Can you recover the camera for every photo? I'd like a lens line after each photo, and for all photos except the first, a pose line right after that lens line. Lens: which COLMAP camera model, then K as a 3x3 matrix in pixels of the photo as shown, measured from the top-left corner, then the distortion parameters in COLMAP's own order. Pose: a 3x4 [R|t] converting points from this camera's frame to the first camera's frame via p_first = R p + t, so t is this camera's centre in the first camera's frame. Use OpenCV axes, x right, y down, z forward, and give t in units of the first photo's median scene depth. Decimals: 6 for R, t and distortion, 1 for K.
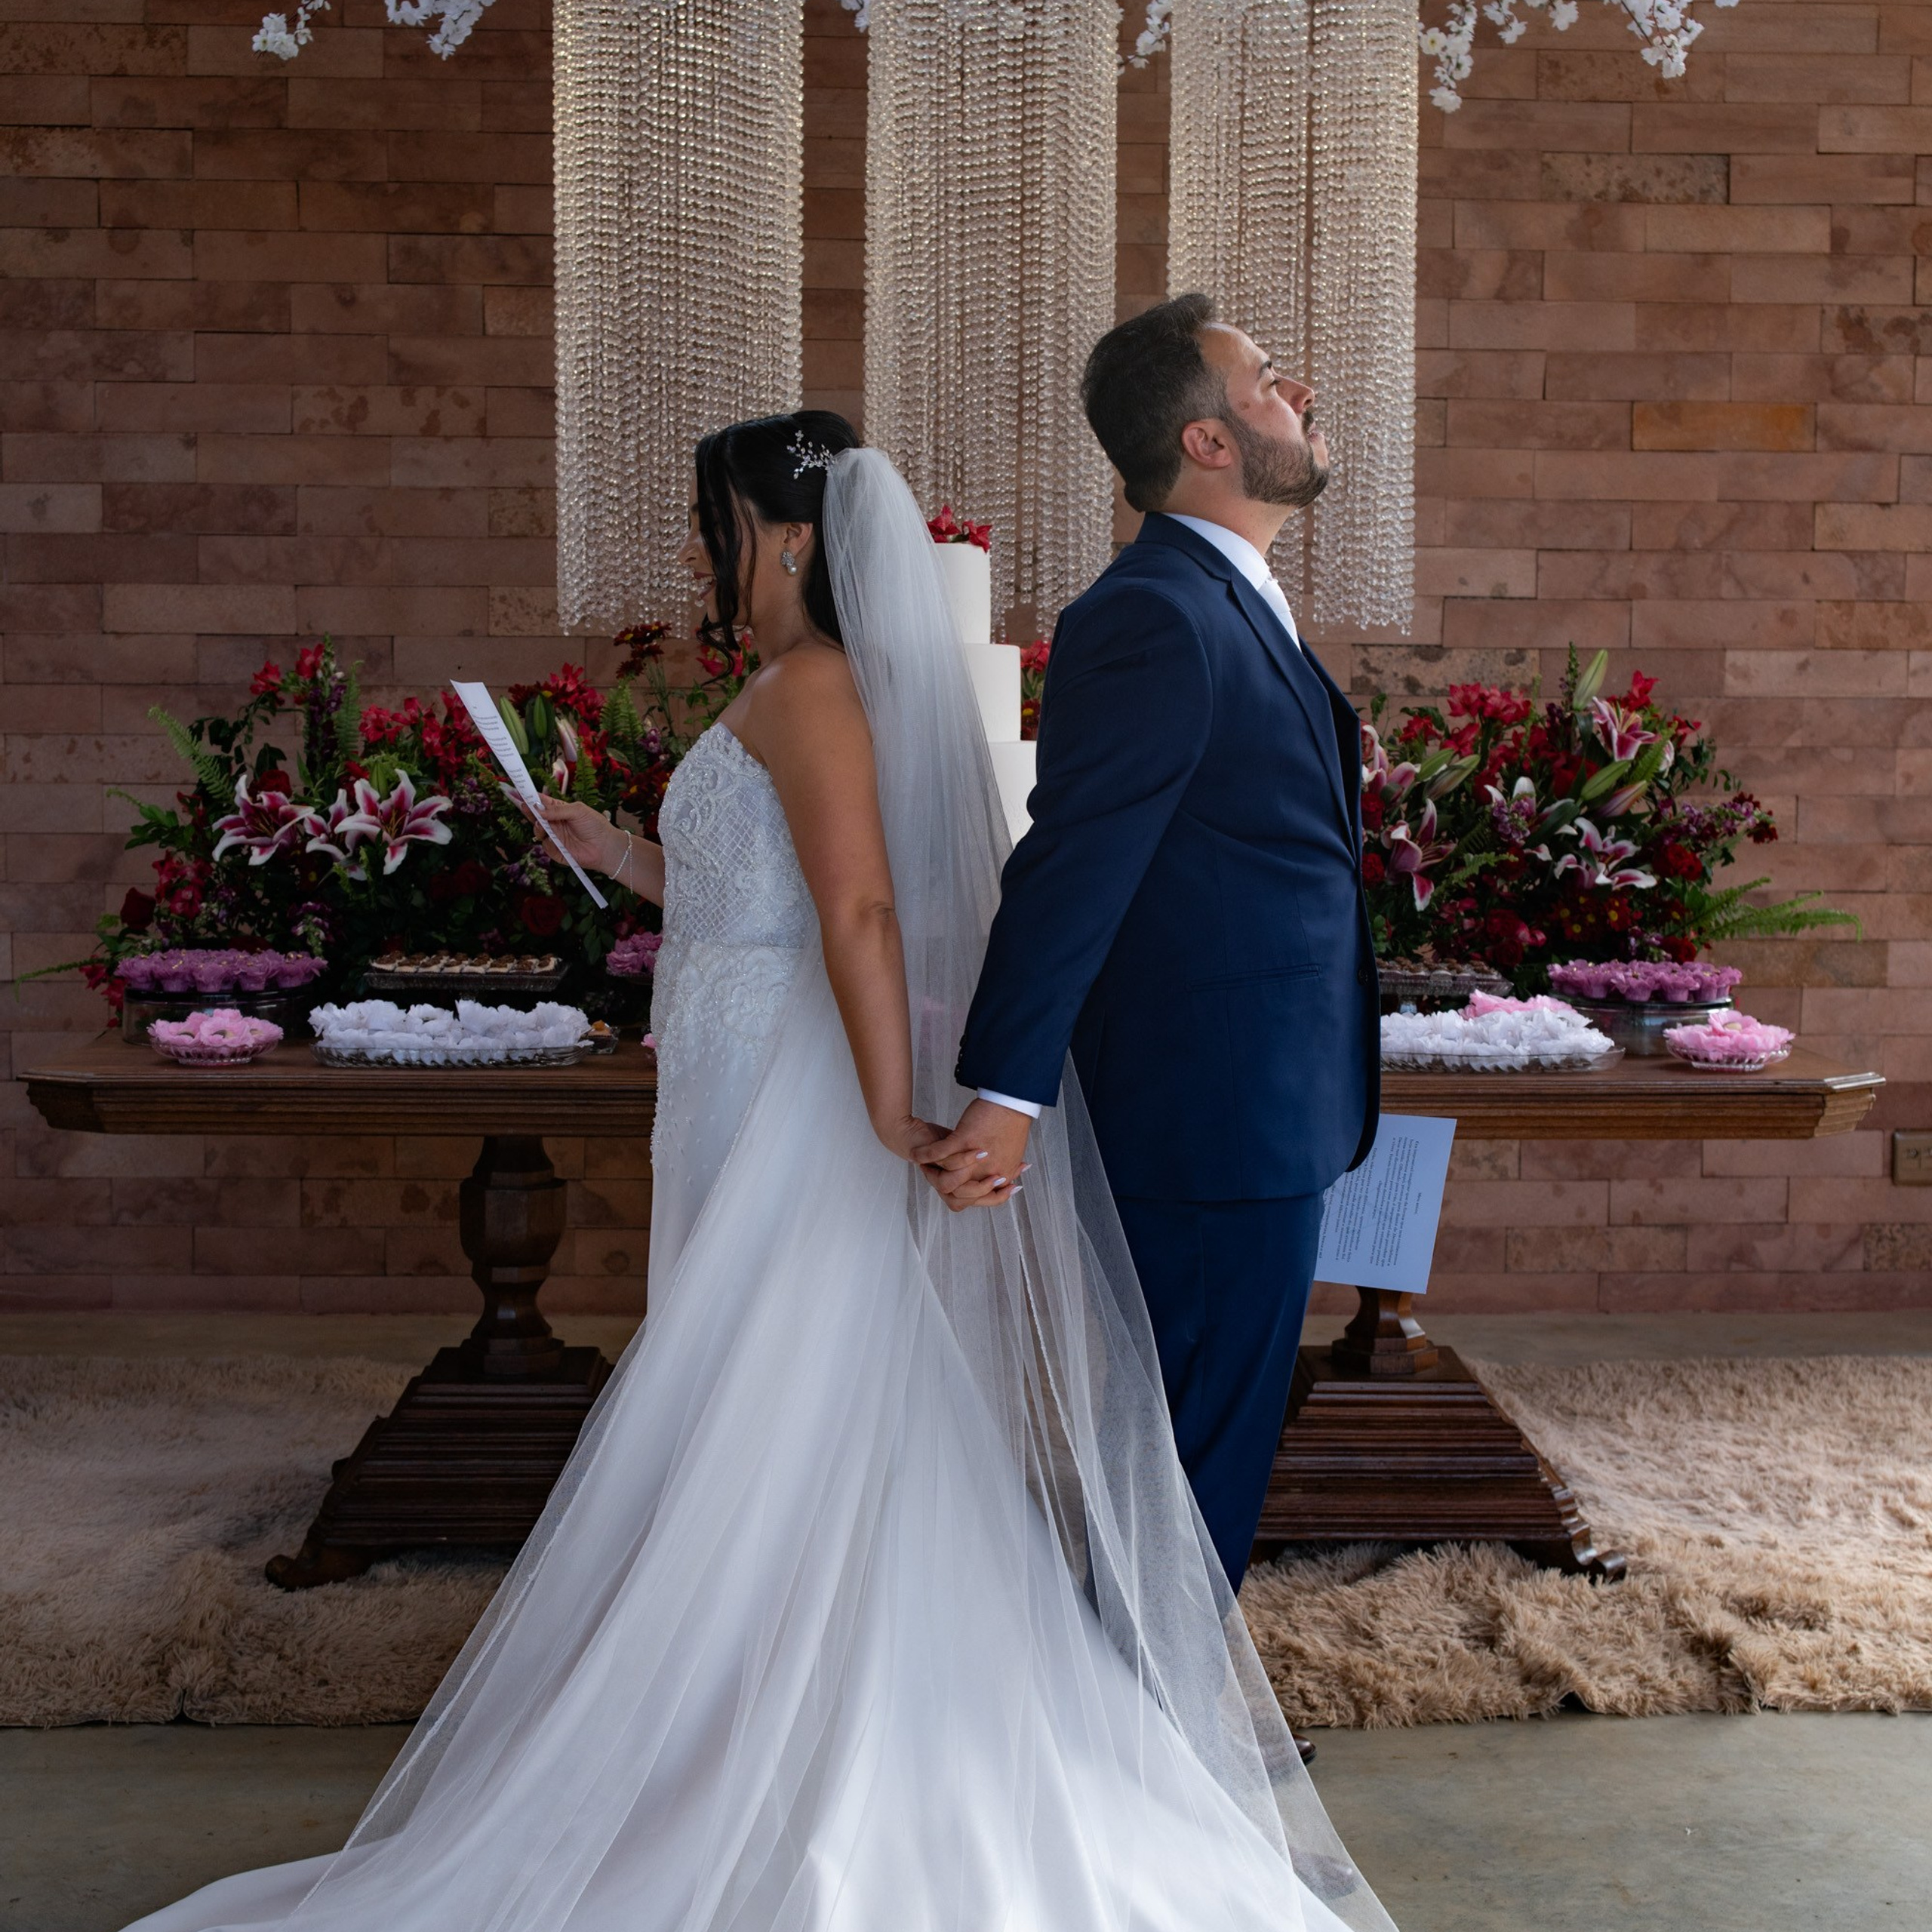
lens RADIAL K [[2919.7, 0, 952.2], [0, 2919.7, 958.6], [0, 0, 1]] dist [-0.050805, 0.000000]
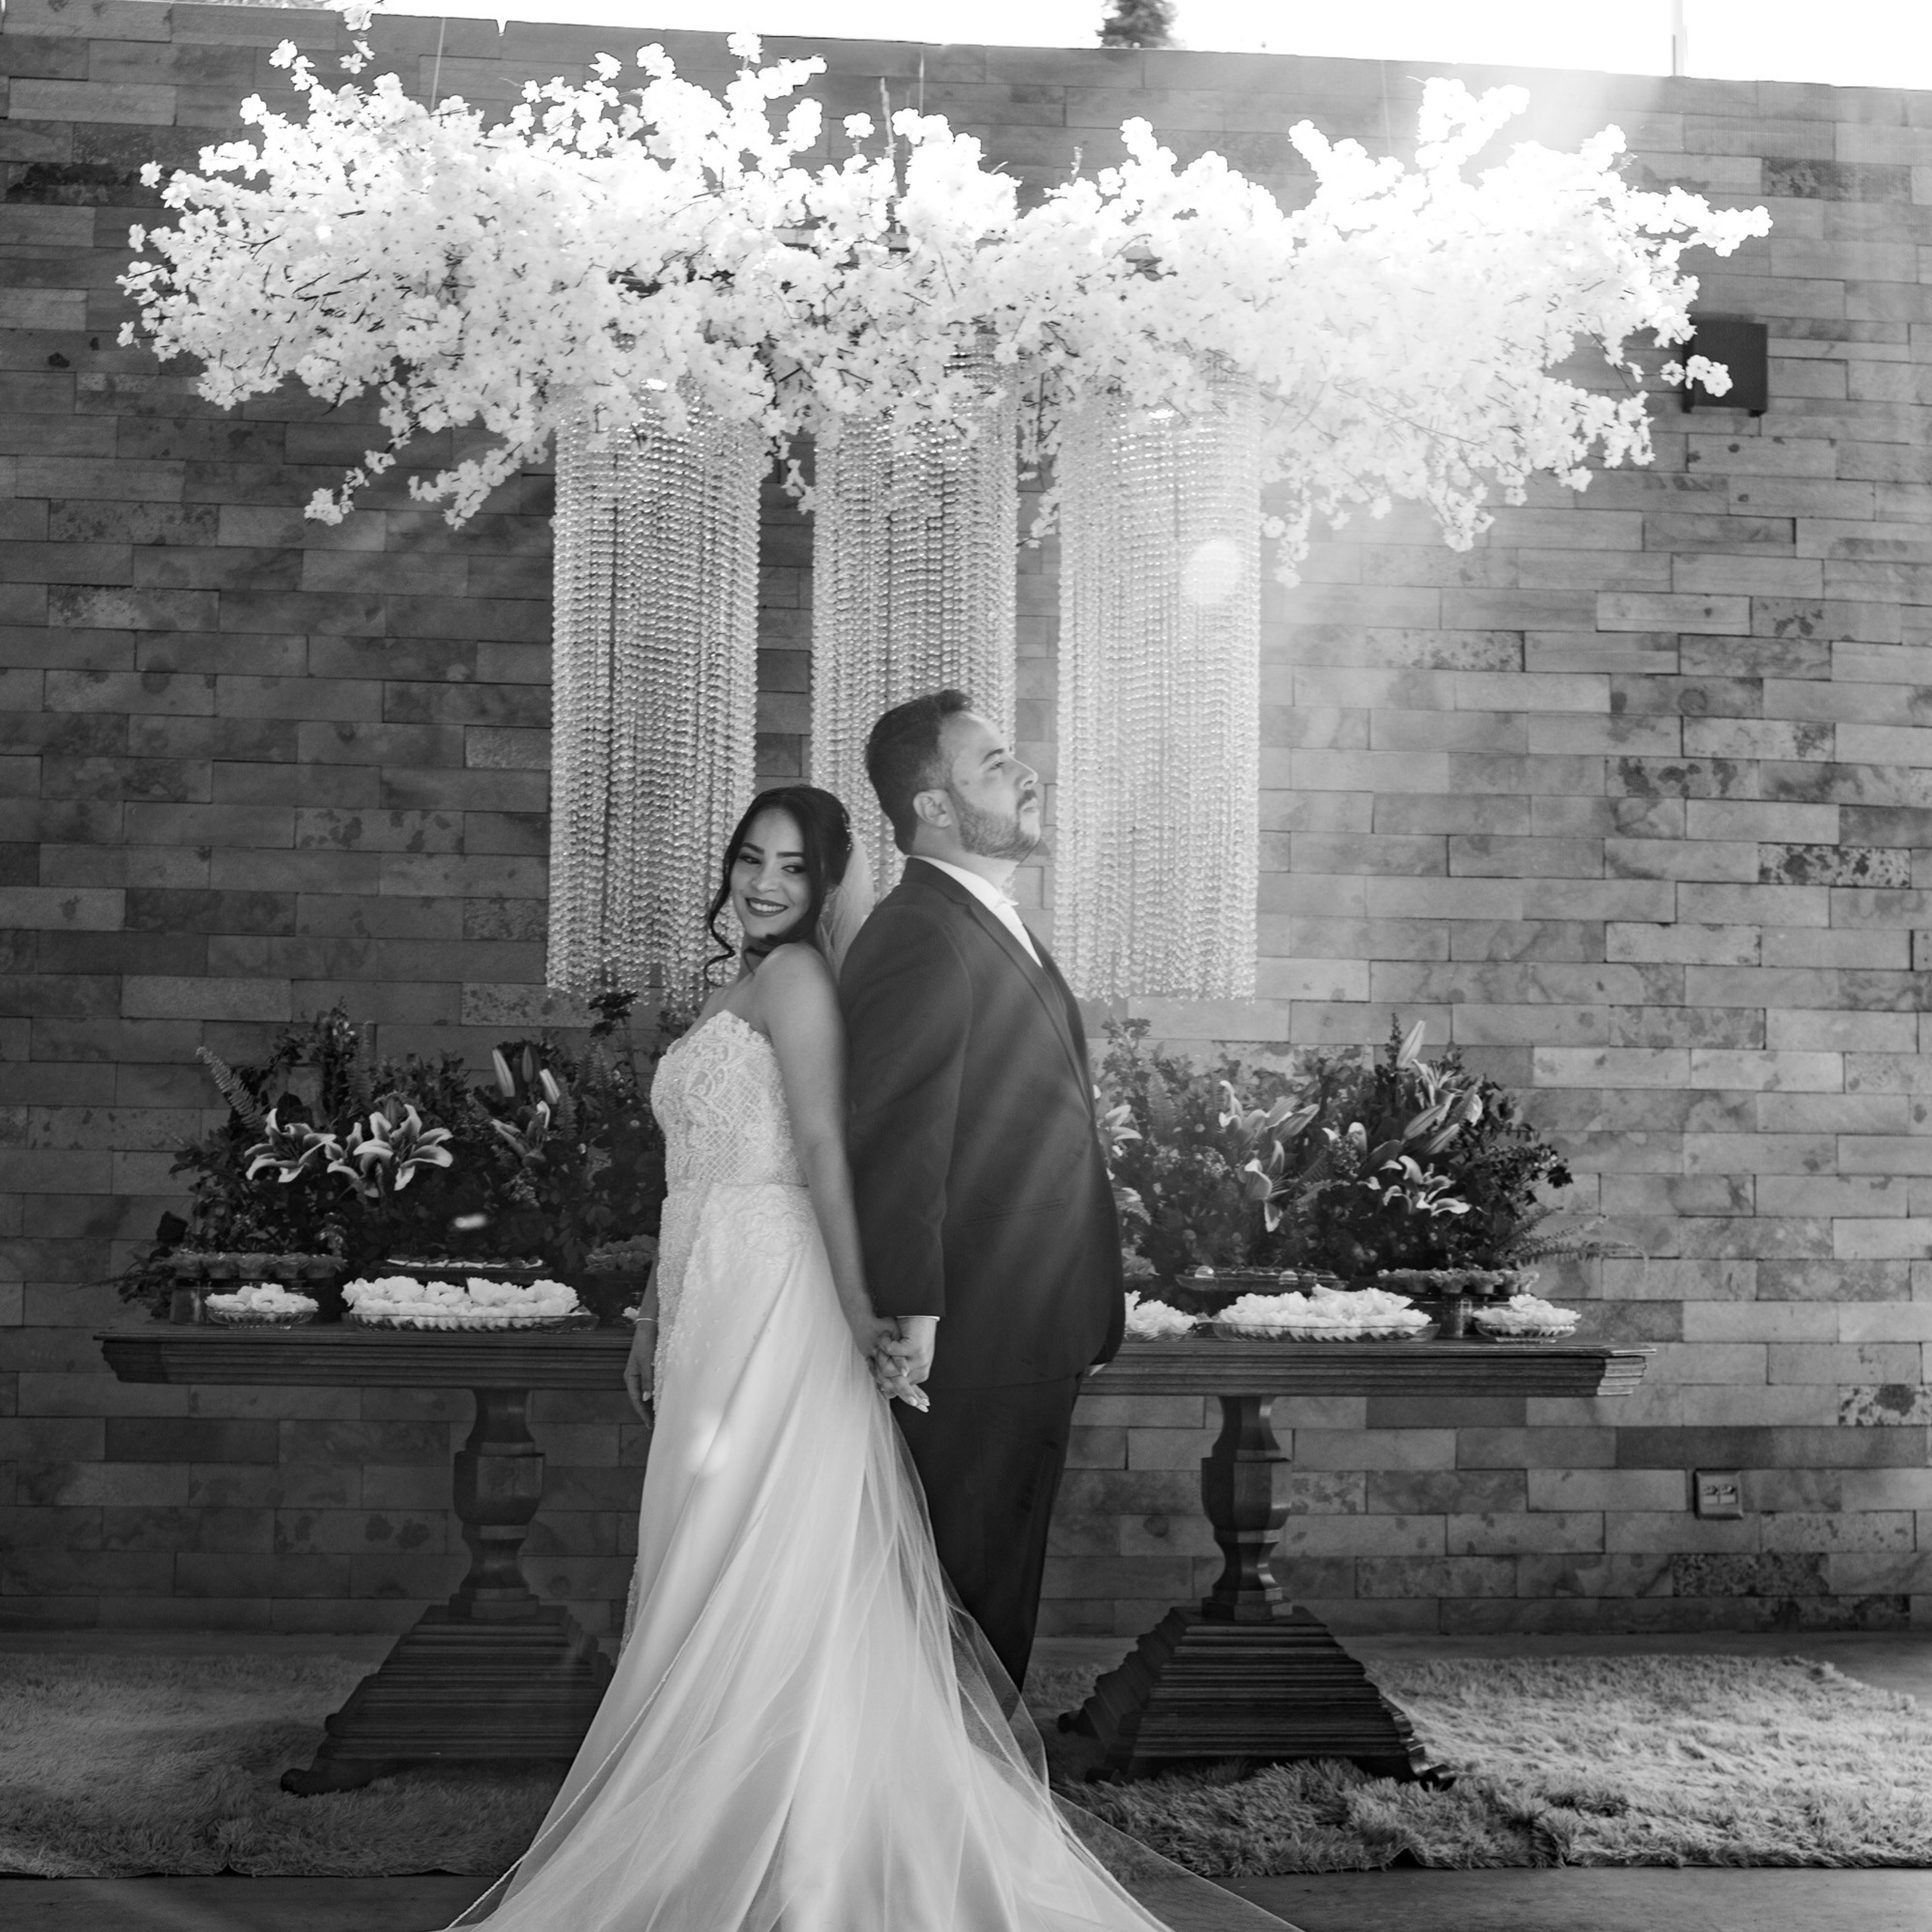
lens RADIAL K [[2919.7, 0, 961.9], [0, 2919.7, 968.4], [0, 0, 1]] dist [-0.050805, 0.000000]
pose [[0.998800, 0.008975, 0.048148, -0.021594], [-0.000522, 0.984961, -0.172777, 0.078127], [-0.048975, 0.172544, 0.983784, -0.167195]]
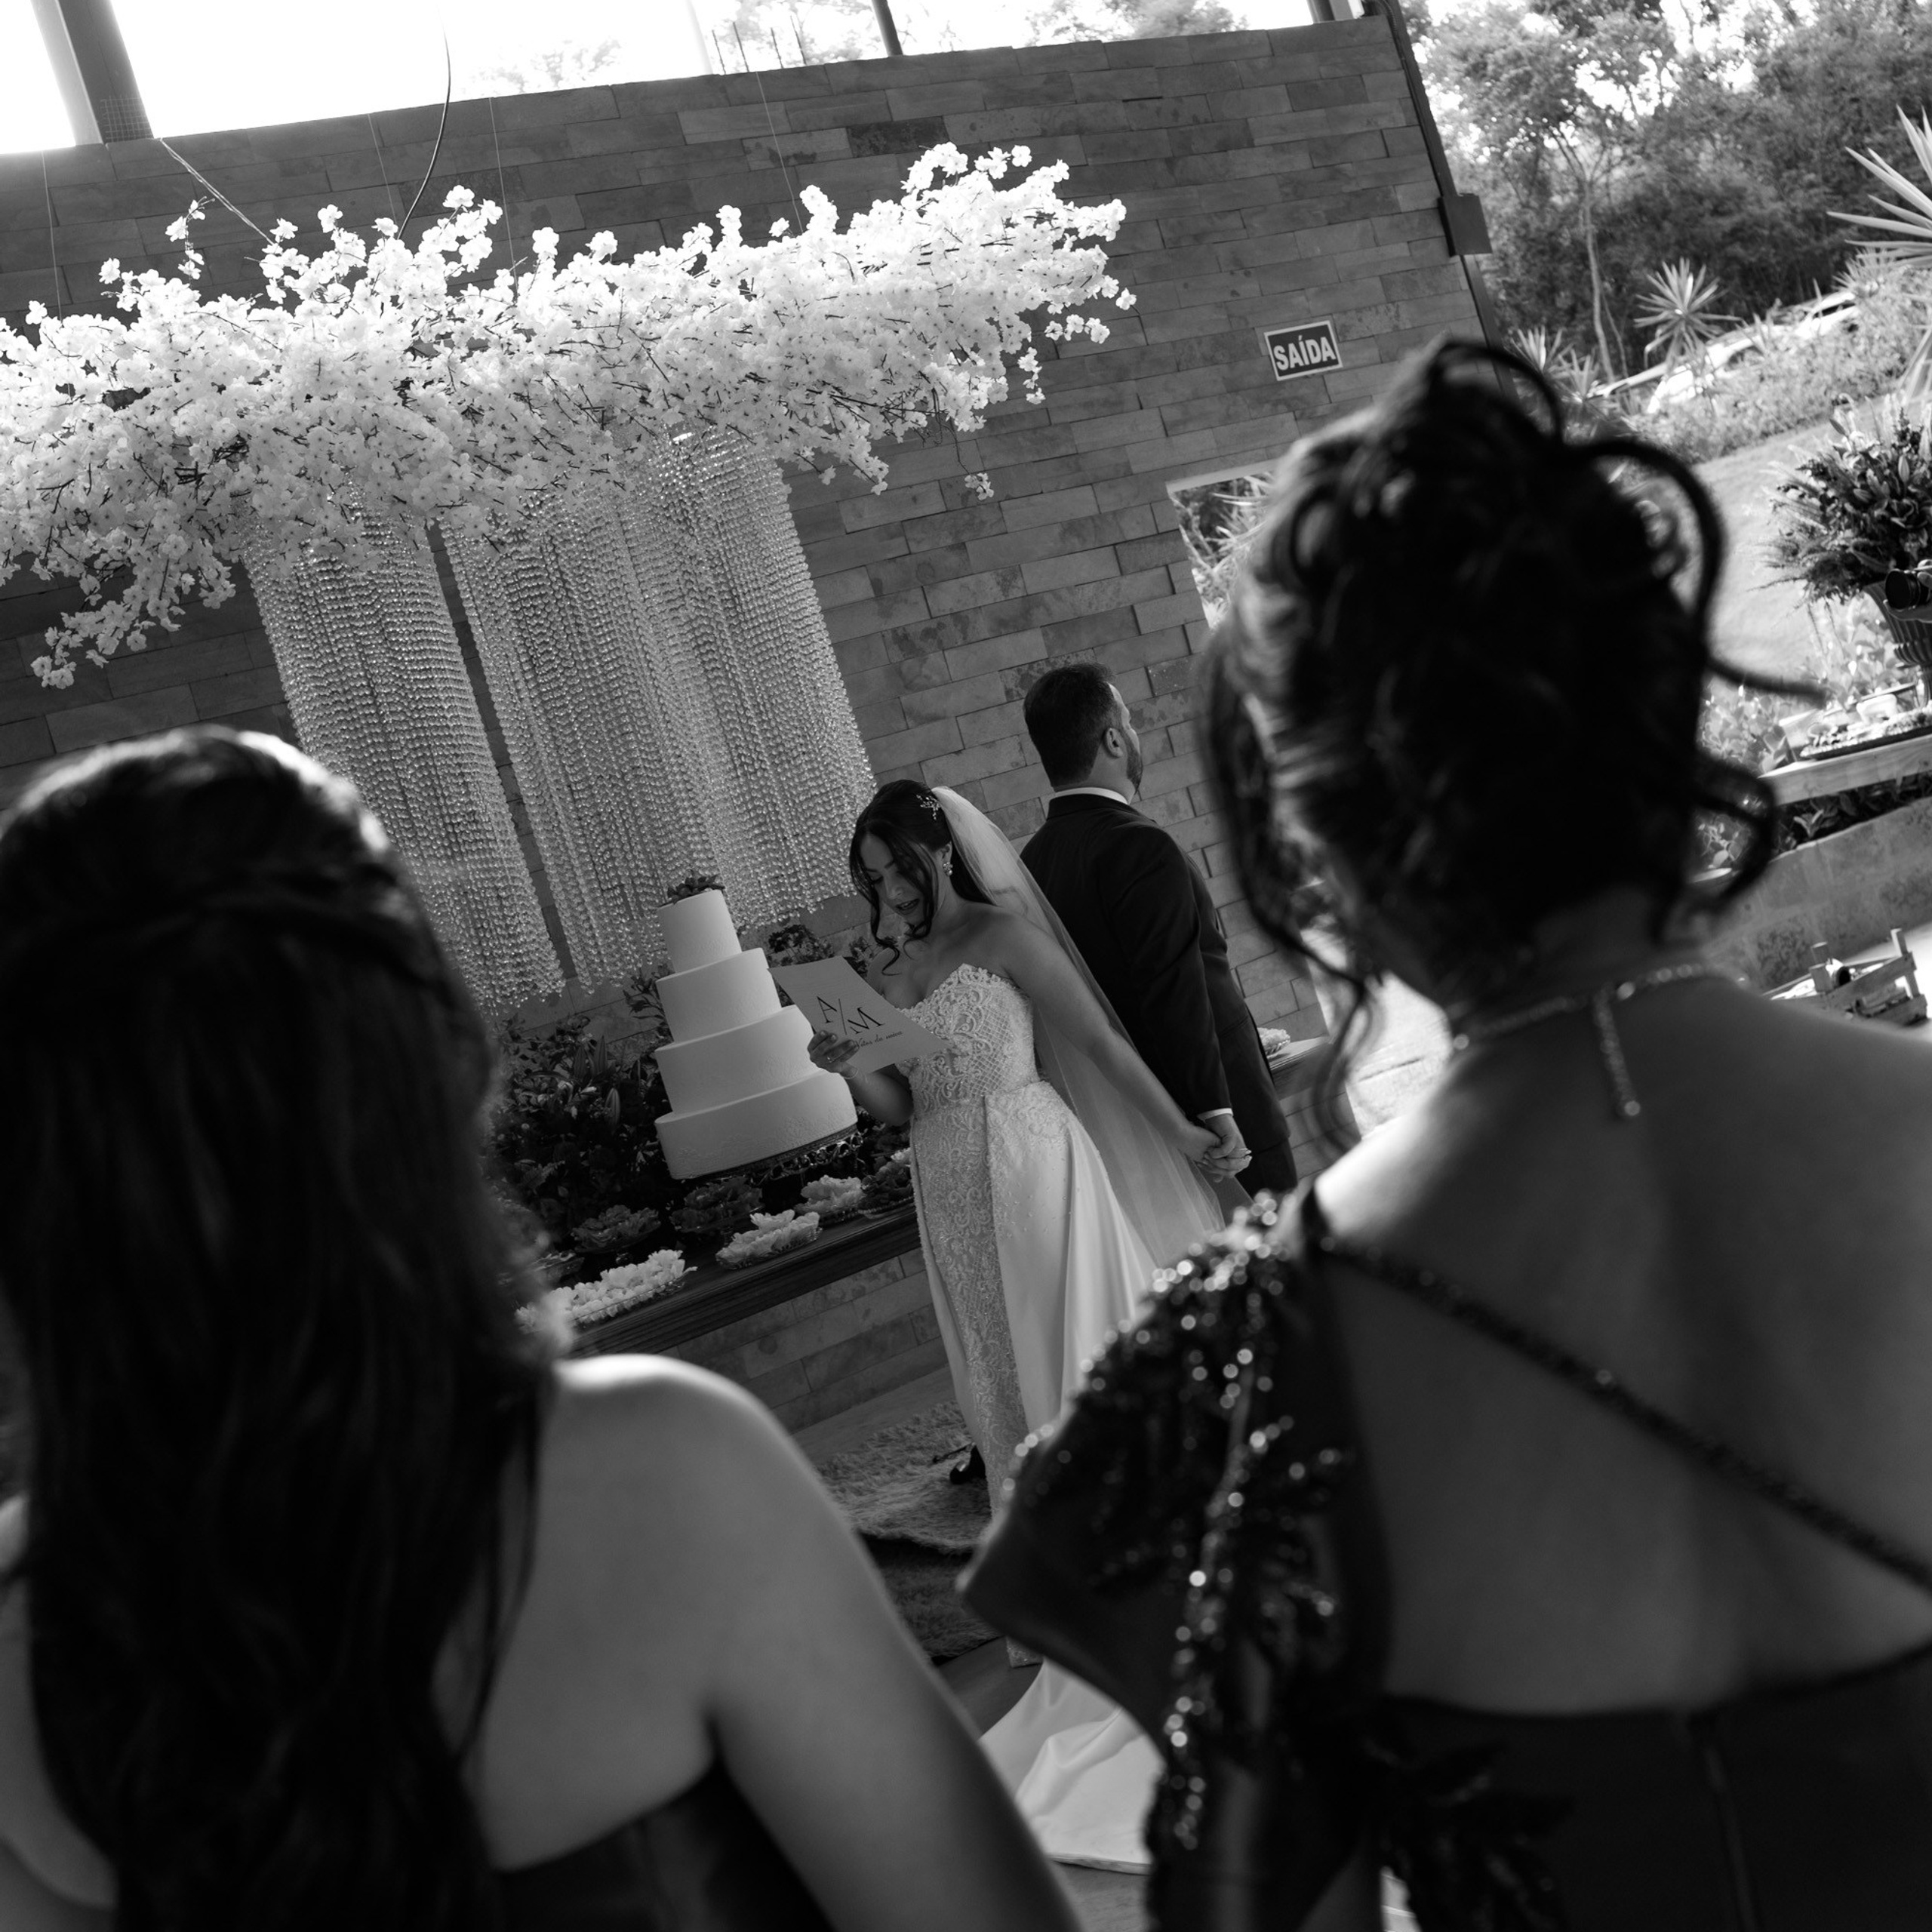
lens RADIAL K [[2919.7, 0, 976.8], [0, 2919.7, 971.0], [0, 0, 1]] dist [-0.050805, 0.000000]
pose [[0.783222, -0.275085, 0.557577, -0.634802], [0.342820, 0.939225, -0.018181, -0.028121], [-0.518689, 0.205389, 0.829926, -0.244250]]
